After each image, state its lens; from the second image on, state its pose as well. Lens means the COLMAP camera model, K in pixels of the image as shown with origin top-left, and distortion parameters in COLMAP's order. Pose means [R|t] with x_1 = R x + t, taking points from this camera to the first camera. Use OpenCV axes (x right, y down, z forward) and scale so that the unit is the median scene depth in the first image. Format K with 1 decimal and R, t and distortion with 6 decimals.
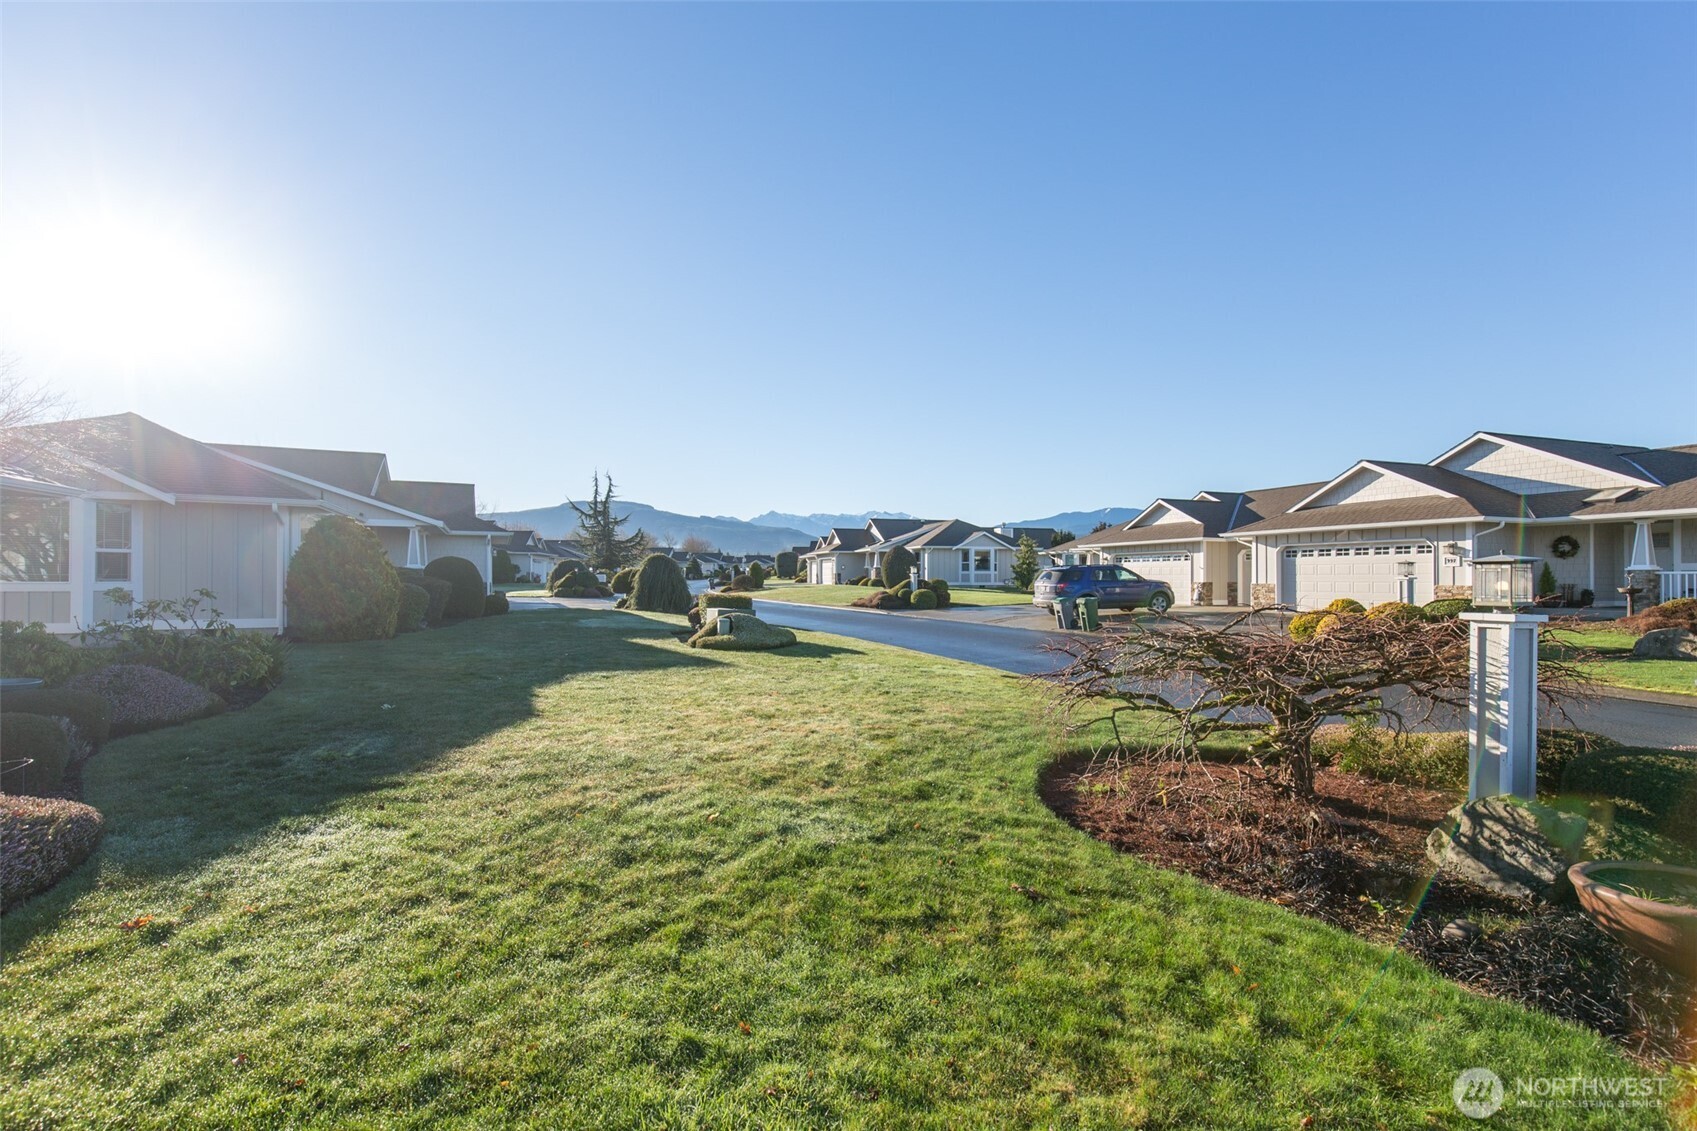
lens RADIAL K [[779.6, 0, 848.5], [0, 779.6, 565.5], [0, 0, 1]] dist [-0.000054, -0.000003]
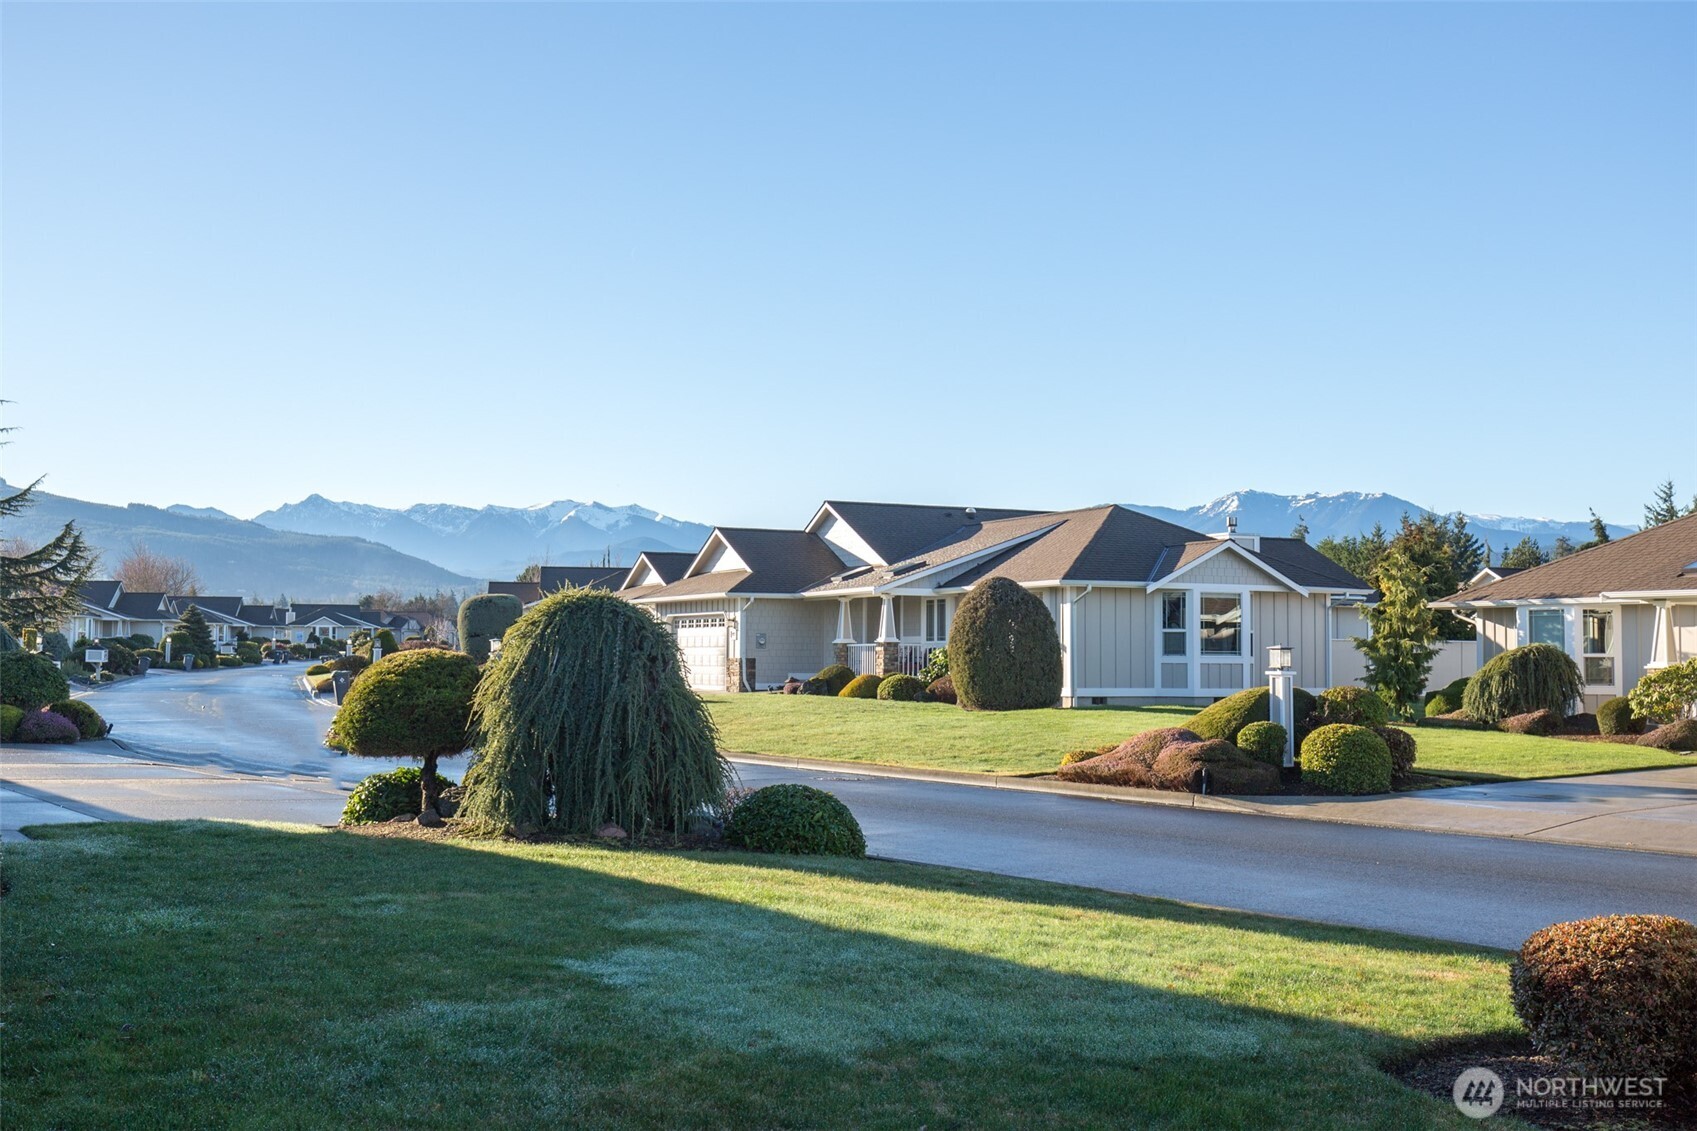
lens RADIAL K [[1842.8, 0, 848.5], [0, 1842.8, 565.5], [0, 0, 1]] dist [0.001668, 0.001975]
pose [[0.982354, 0.013170, 0.186567, -0.139365], [-0.006521, 0.999323, -0.036212, -0.002052], [-0.186918, 0.034356, 0.981775, 0.222601]]
